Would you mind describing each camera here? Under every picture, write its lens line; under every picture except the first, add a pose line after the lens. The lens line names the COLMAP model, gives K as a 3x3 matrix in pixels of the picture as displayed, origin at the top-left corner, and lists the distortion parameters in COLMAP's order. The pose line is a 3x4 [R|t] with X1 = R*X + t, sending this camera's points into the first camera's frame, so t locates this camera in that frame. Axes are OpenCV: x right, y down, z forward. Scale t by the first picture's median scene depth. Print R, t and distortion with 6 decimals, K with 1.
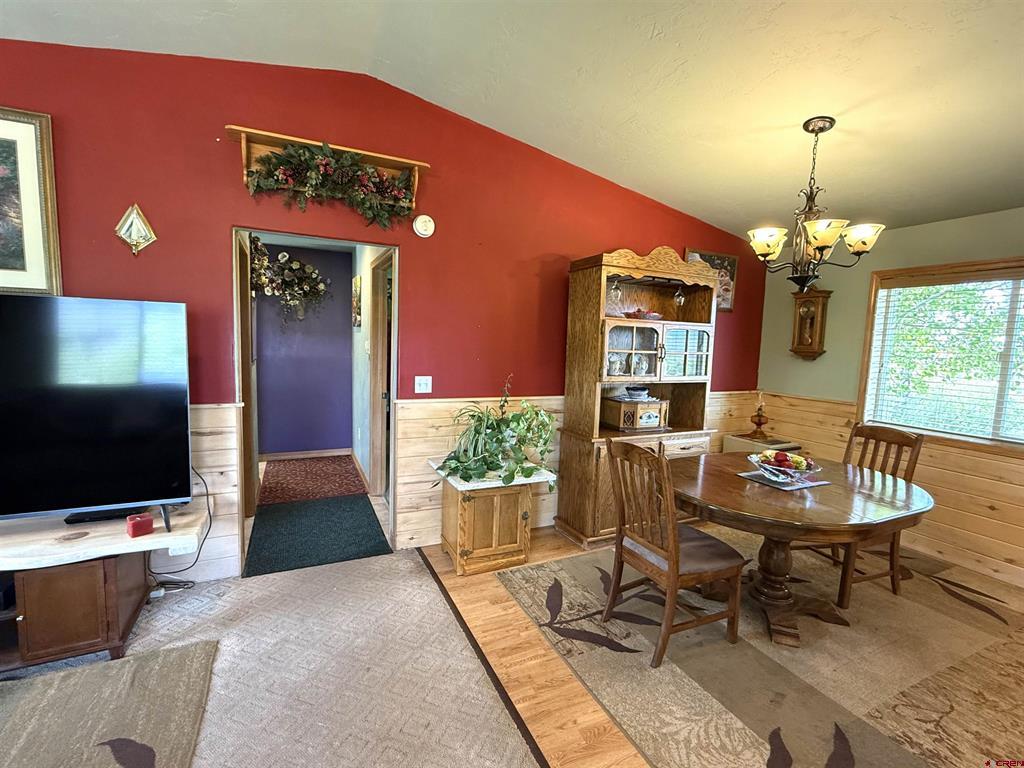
lens RADIAL K [[457.9, 0, 512.0], [0, 457.9, 384.0], [0, 0, 1]] dist [-0.001874, 0.000408]
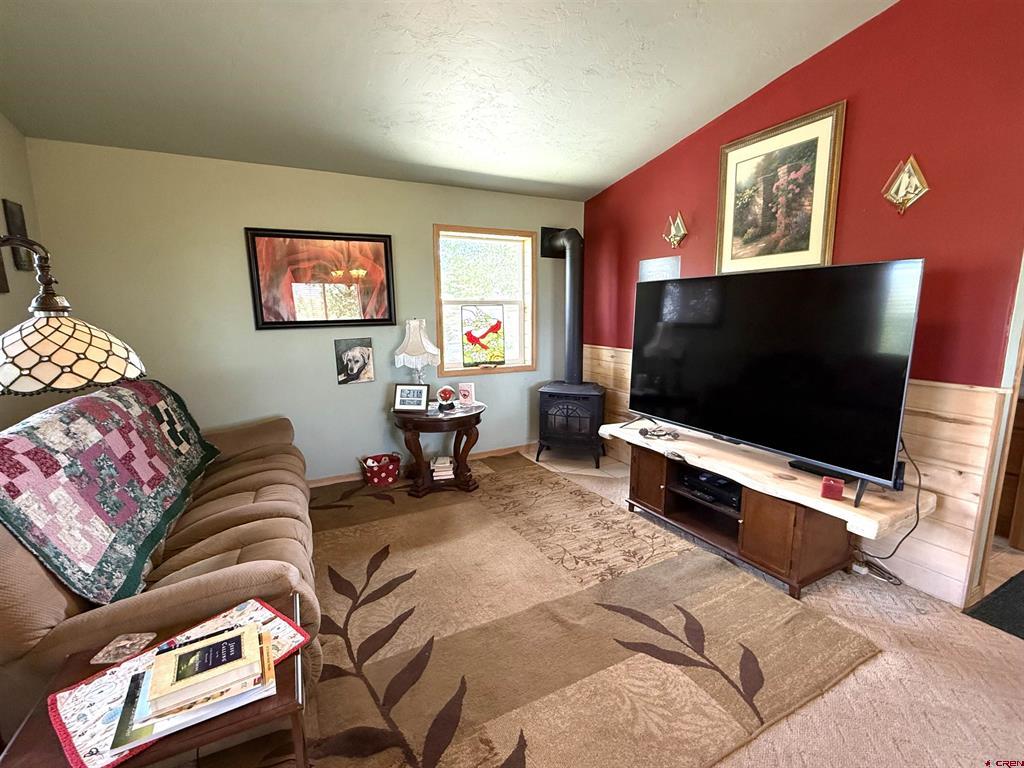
lens RADIAL K [[457.9, 0, 512.0], [0, 457.9, 384.0], [0, 0, 1]] dist [-0.001874, 0.000408]
pose [[0.032115, 0.127773, -0.991283, 0.114338], [-0.086859, 0.988400, 0.124587, 0.012250], [0.995703, 0.082101, 0.042840, 0.191642]]
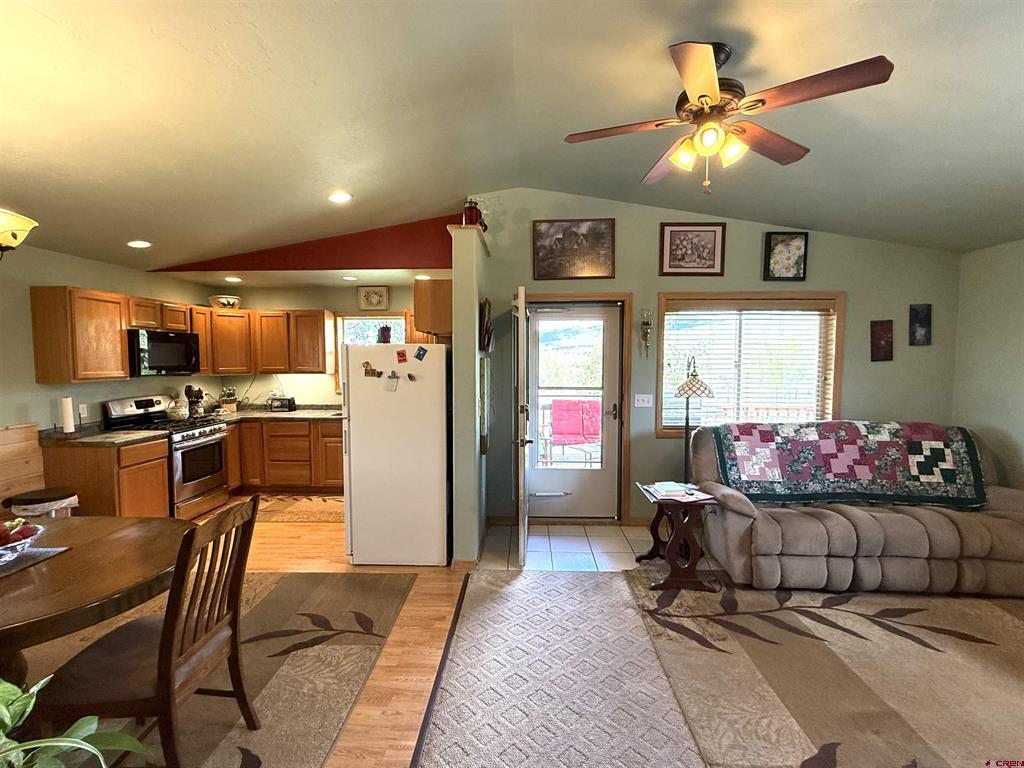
lens RADIAL K [[463.8, 0, 512.0], [0, 463.8, 384.0], [0, 0, 1]] dist [0.000196, 0.000206]
pose [[-0.887640, -0.057359, 0.456952, -0.440441], [0.016991, 0.987459, 0.156957, -0.164087], [-0.460224, 0.147085, -0.875534, 1.240390]]
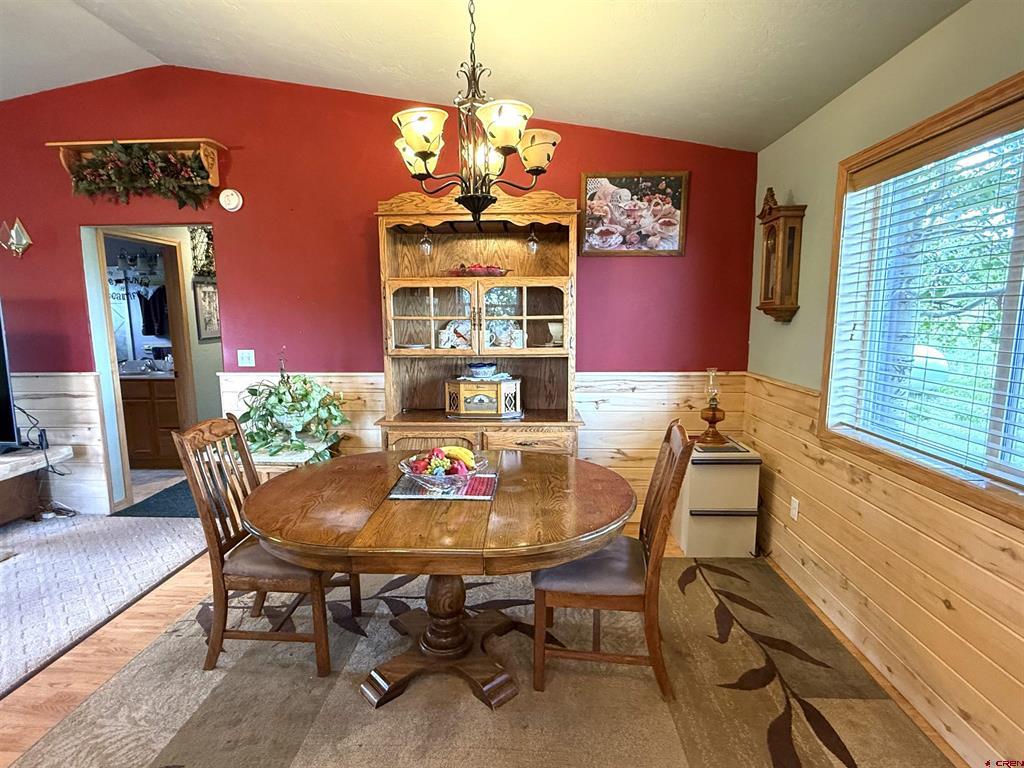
lens RADIAL K [[517.5, 0, 512.0], [0, 517.5, 385.4], [0, 0, 1]] dist [-0.001973, -0.000794]
pose [[0.879858, 0.025943, -0.474529, 1.097461], [-0.008833, 0.999229, 0.038252, 0.015694], [0.475155, -0.029465, 0.879408, 0.342974]]
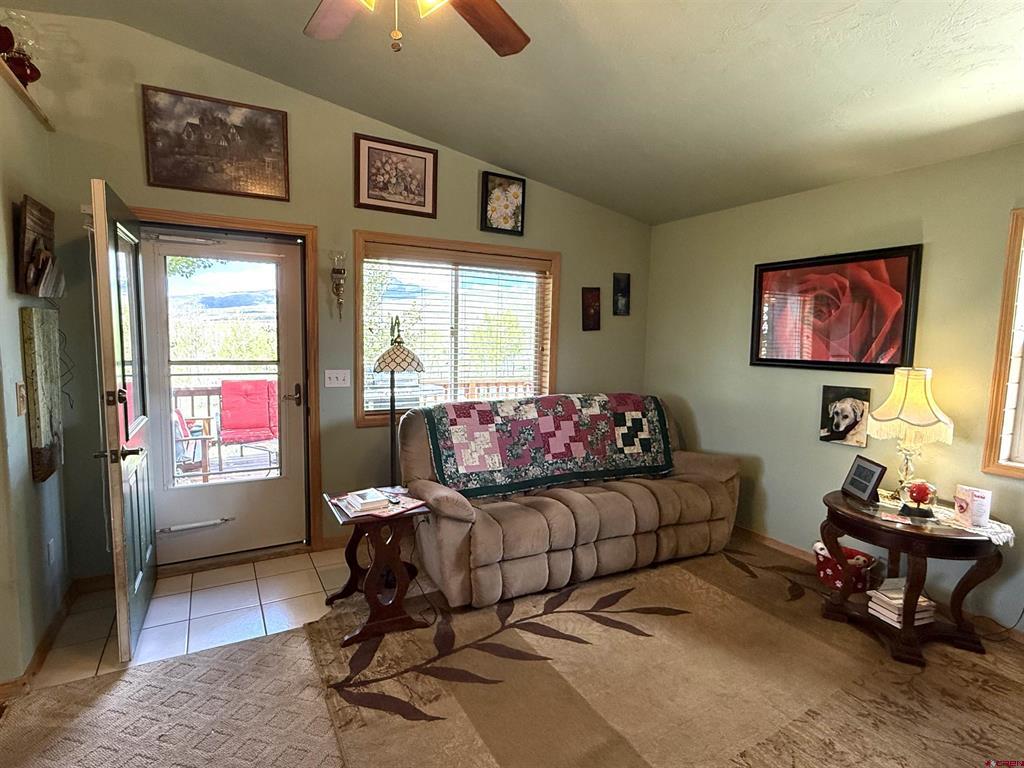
lens RADIAL K [[530.7, 0, 509.6], [0, 530.7, 387.5], [0, 0, 1]] dist [-0.002151, -0.000121]
pose [[-0.996471, -0.045100, -0.070794, -0.454250], [-0.058166, 0.979079, 0.194990, -0.109441], [0.060519, 0.198420, -0.978247, 0.964606]]
